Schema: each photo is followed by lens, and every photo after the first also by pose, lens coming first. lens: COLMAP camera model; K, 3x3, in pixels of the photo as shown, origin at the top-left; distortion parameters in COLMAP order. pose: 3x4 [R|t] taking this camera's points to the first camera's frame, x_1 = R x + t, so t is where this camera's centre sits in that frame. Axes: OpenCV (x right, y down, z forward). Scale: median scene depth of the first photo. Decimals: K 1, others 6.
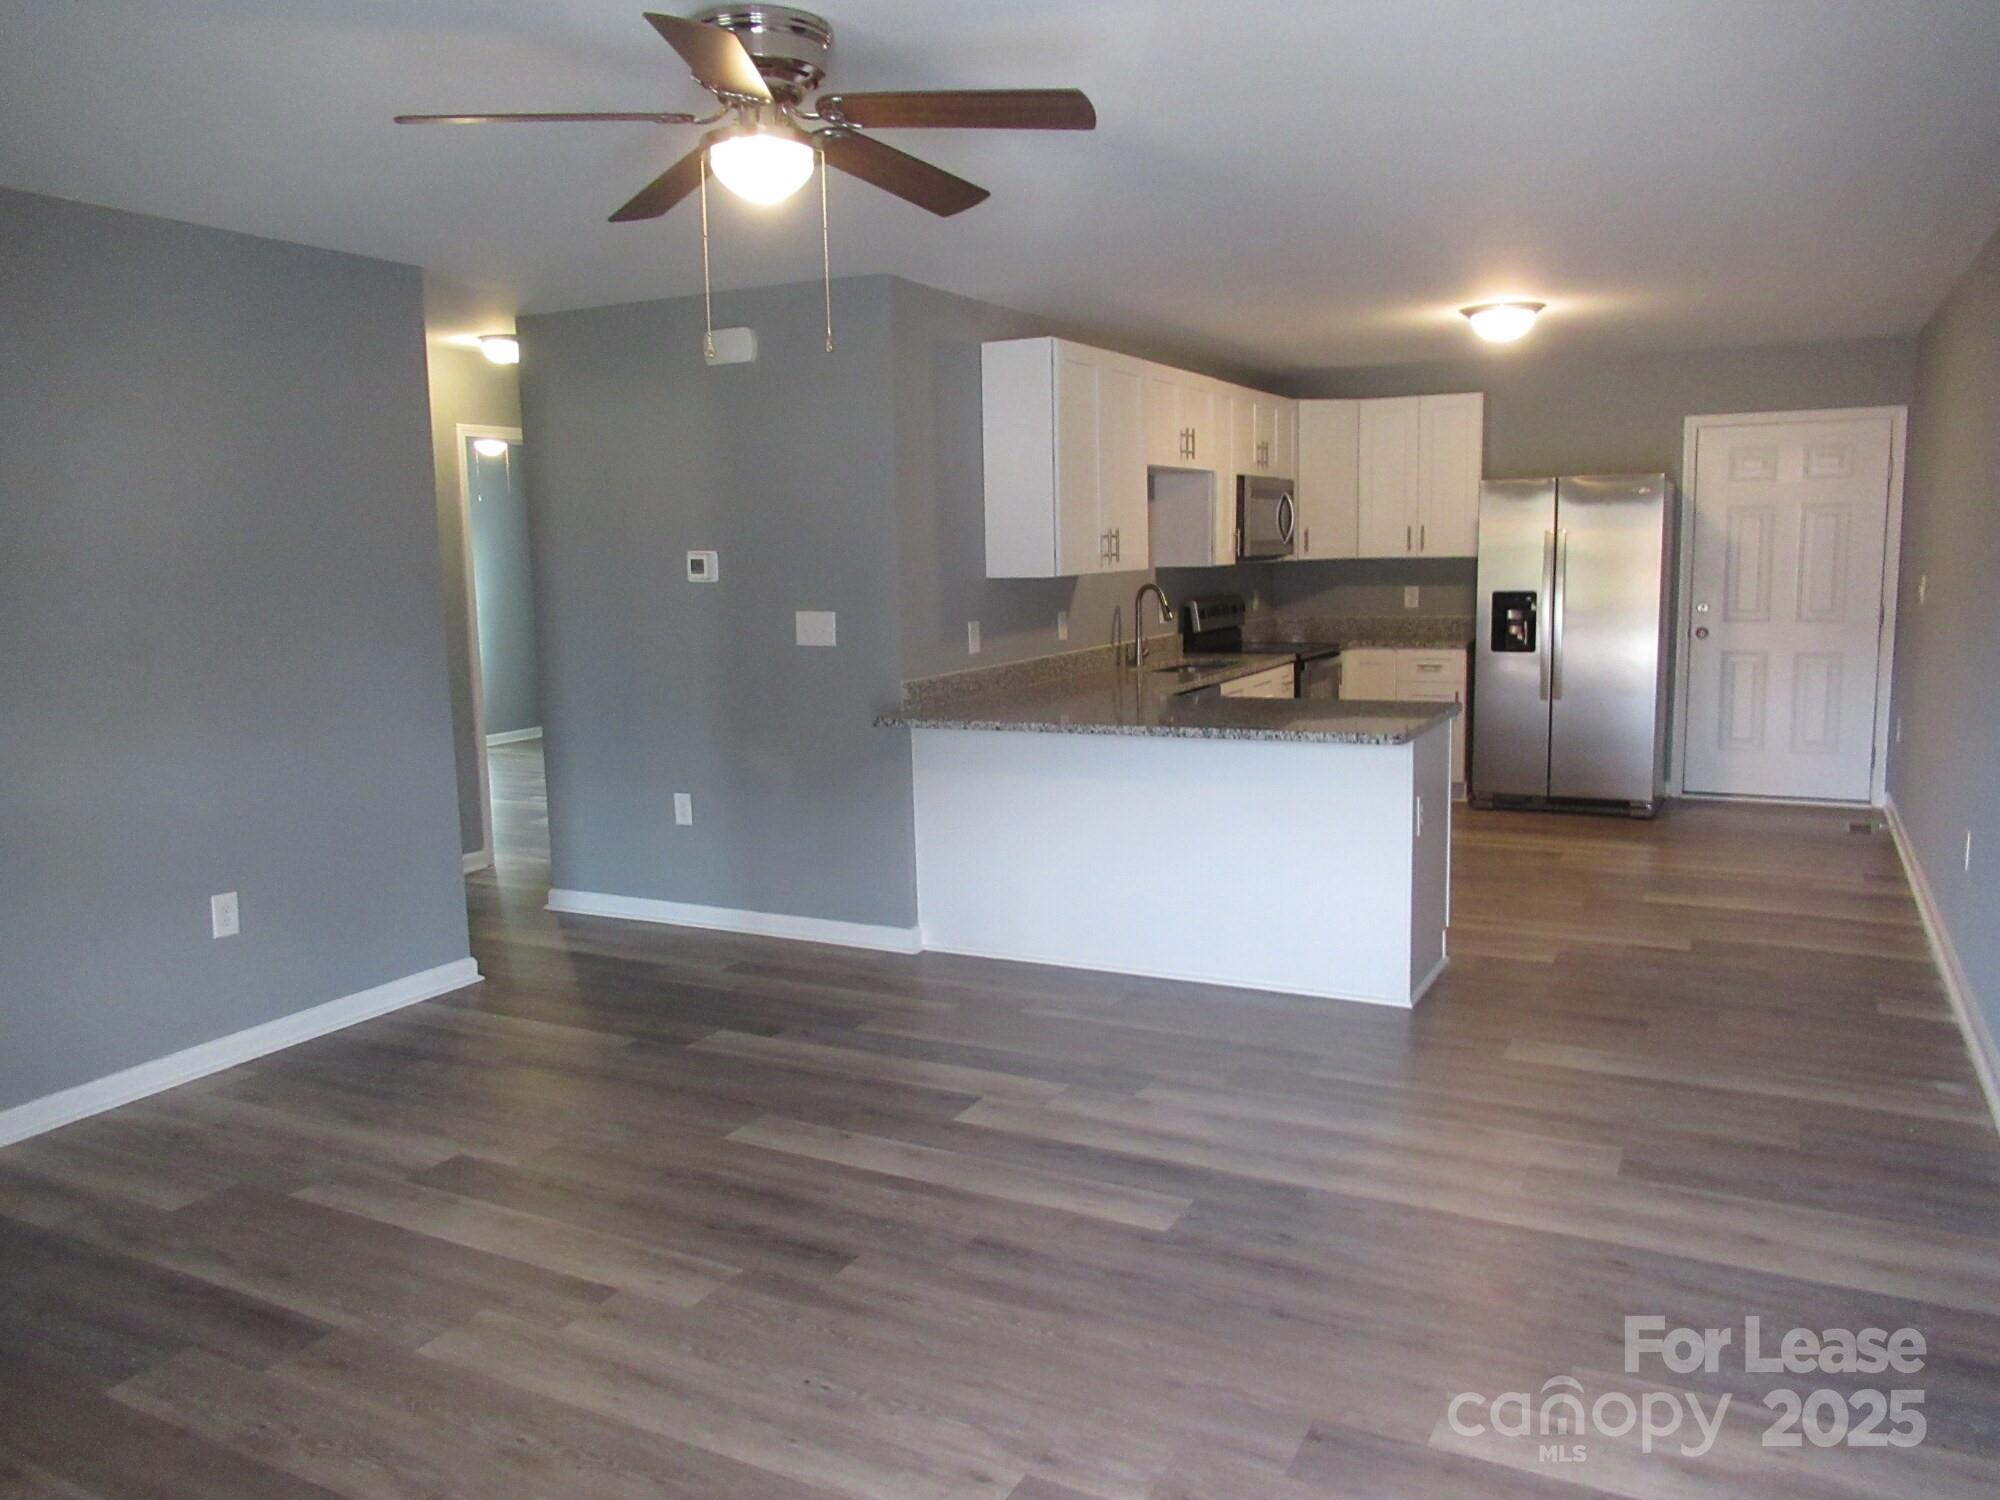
lens RADIAL K [[1469.9, 0, 1000.0], [0, 1469.9, 750.0], [0, 0, 1]] dist [-0.002106, 0.000911]
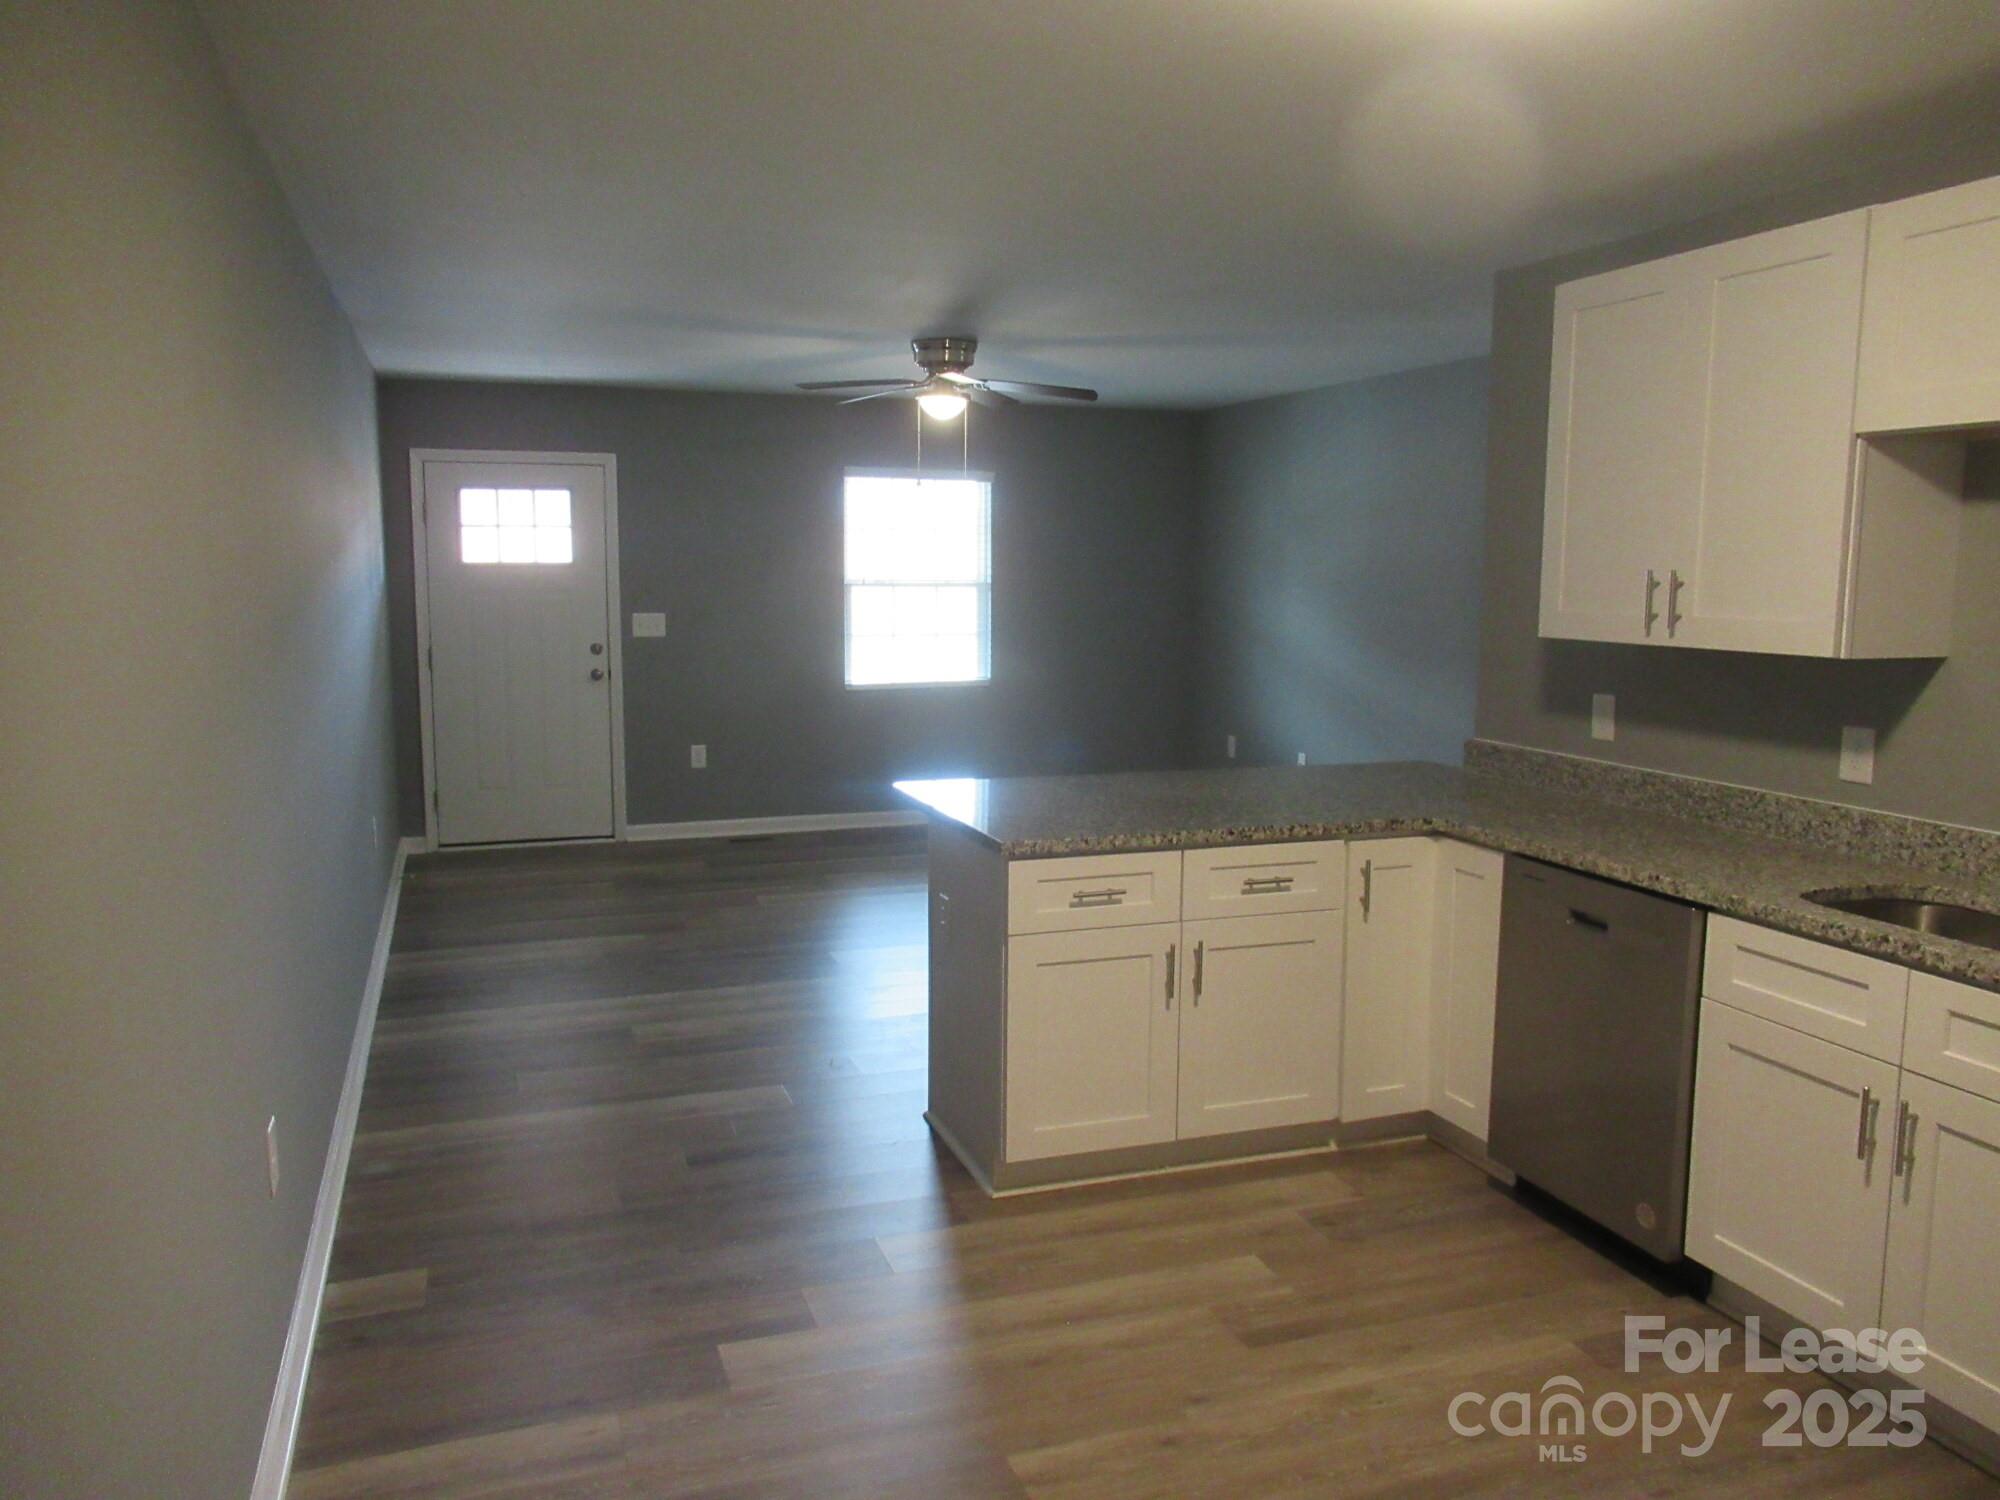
lens RADIAL K [[1500.1, 0, 985.4], [0, 1500.1, 741.5], [0, 0, 1]] dist [-0.001008, -0.003748]
pose [[-0.678899, 0.108570, -0.726161, 0.540714], [-0.093913, 0.968043, 0.232535, -0.156003], [0.728201, 0.226064, -0.647007, 0.954474]]
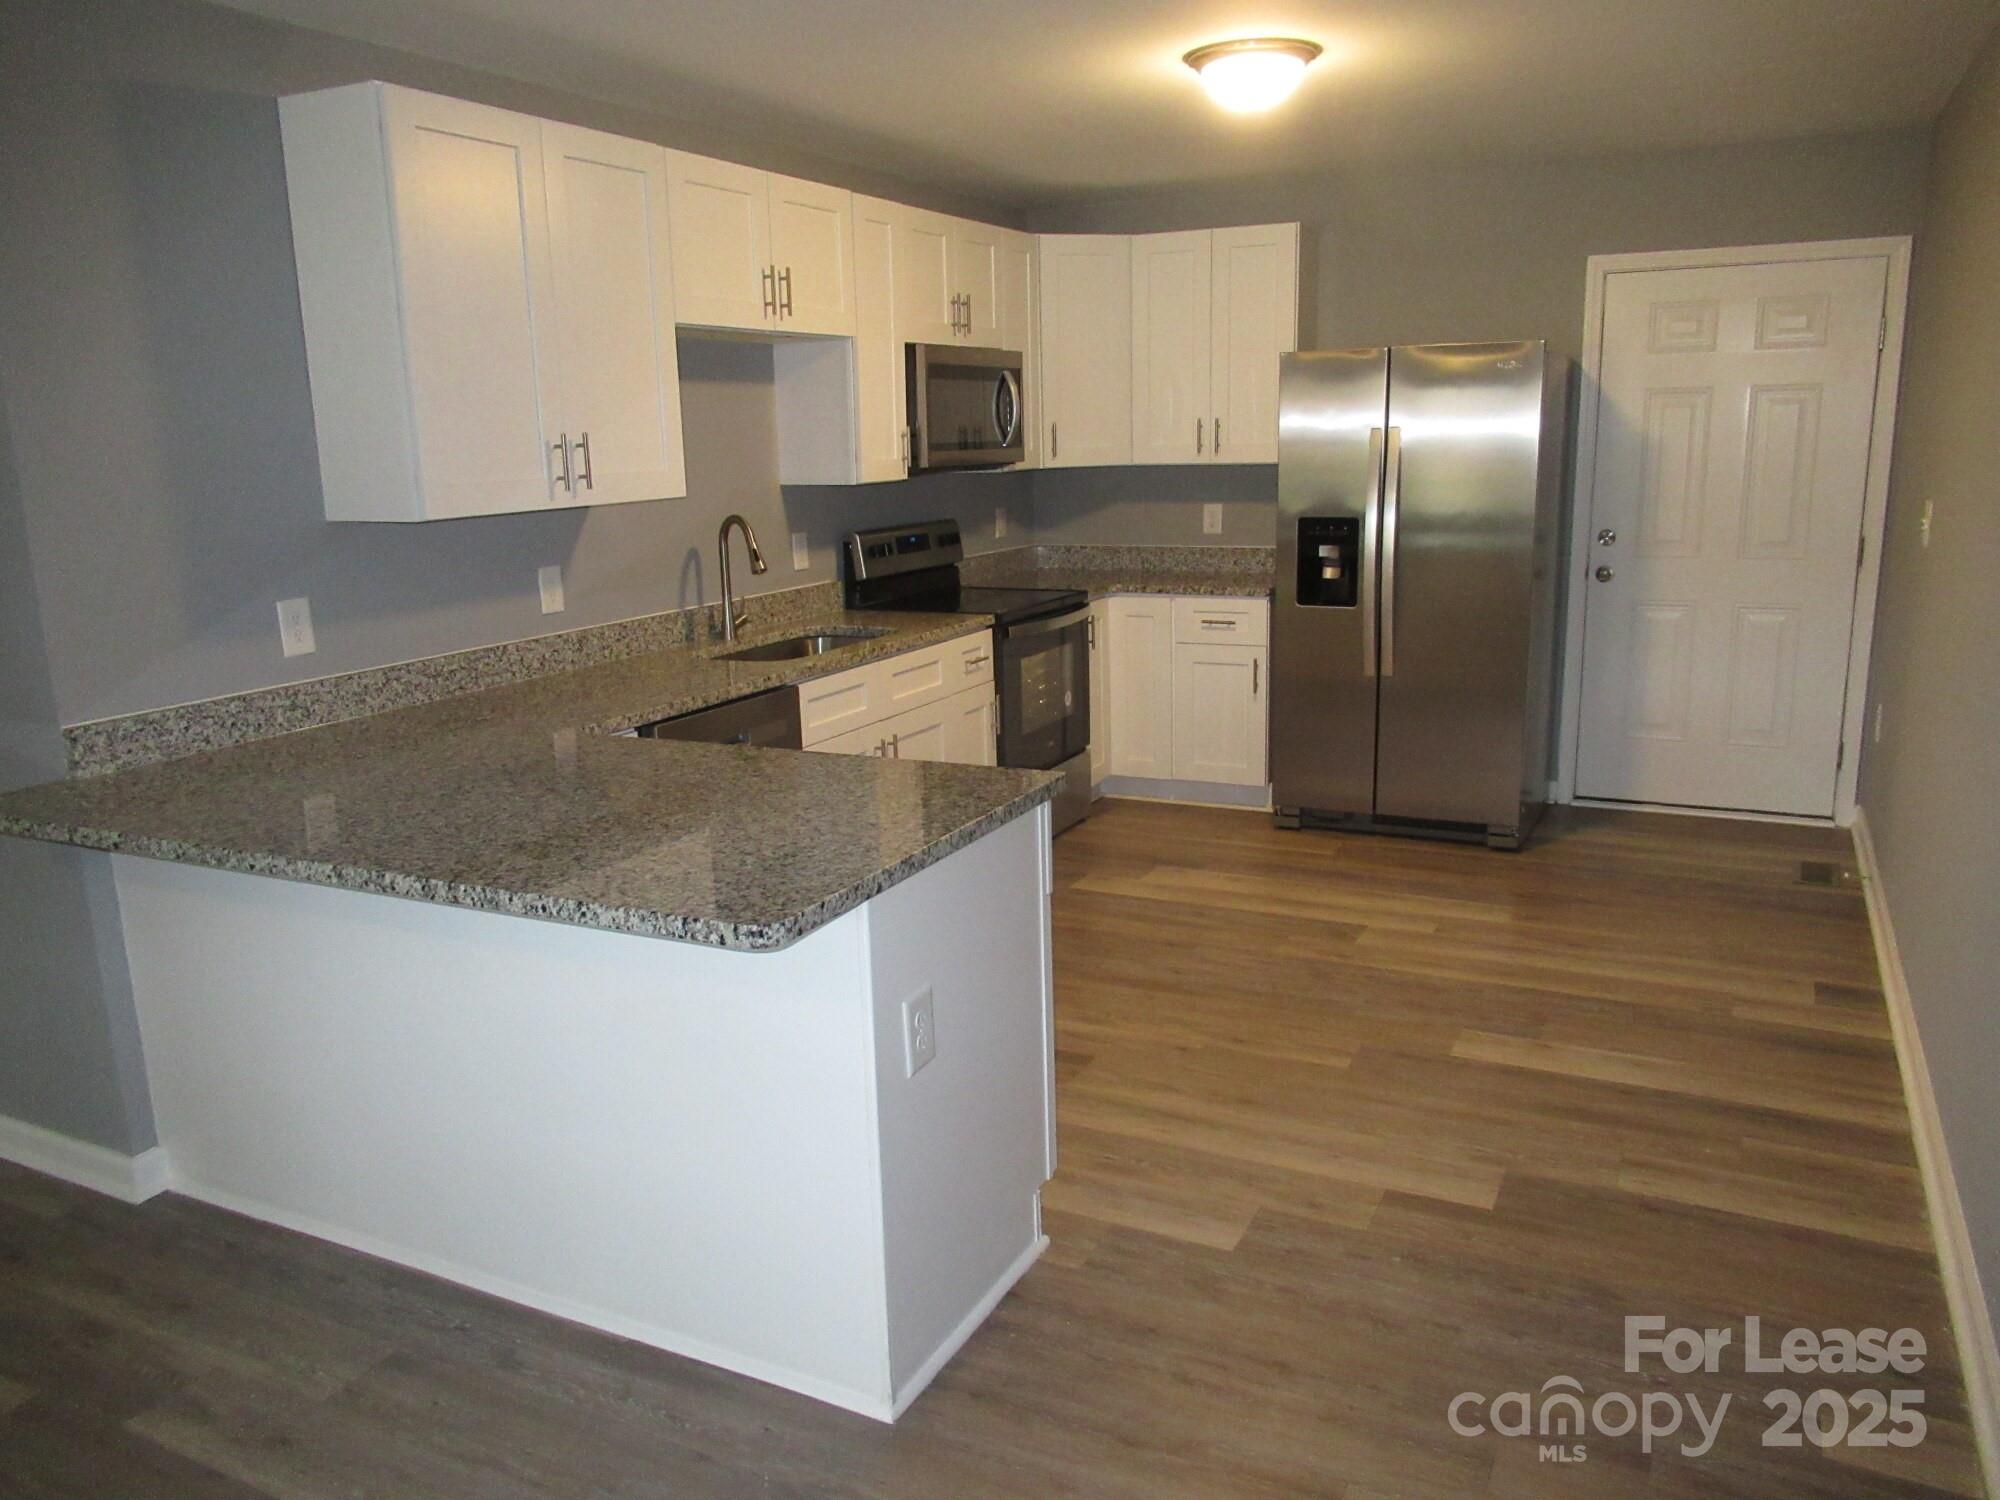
lens RADIAL K [[1469.9, 0, 1000.0], [0, 1469.9, 750.0], [0, 0, 1]] dist [-0.002106, 0.000911]
pose [[0.999854, -0.006377, 0.015855, 0.189401], [0.005135, 0.997002, 0.077204, -0.054539], [-0.016300, -0.077111, 0.996889, 0.319668]]
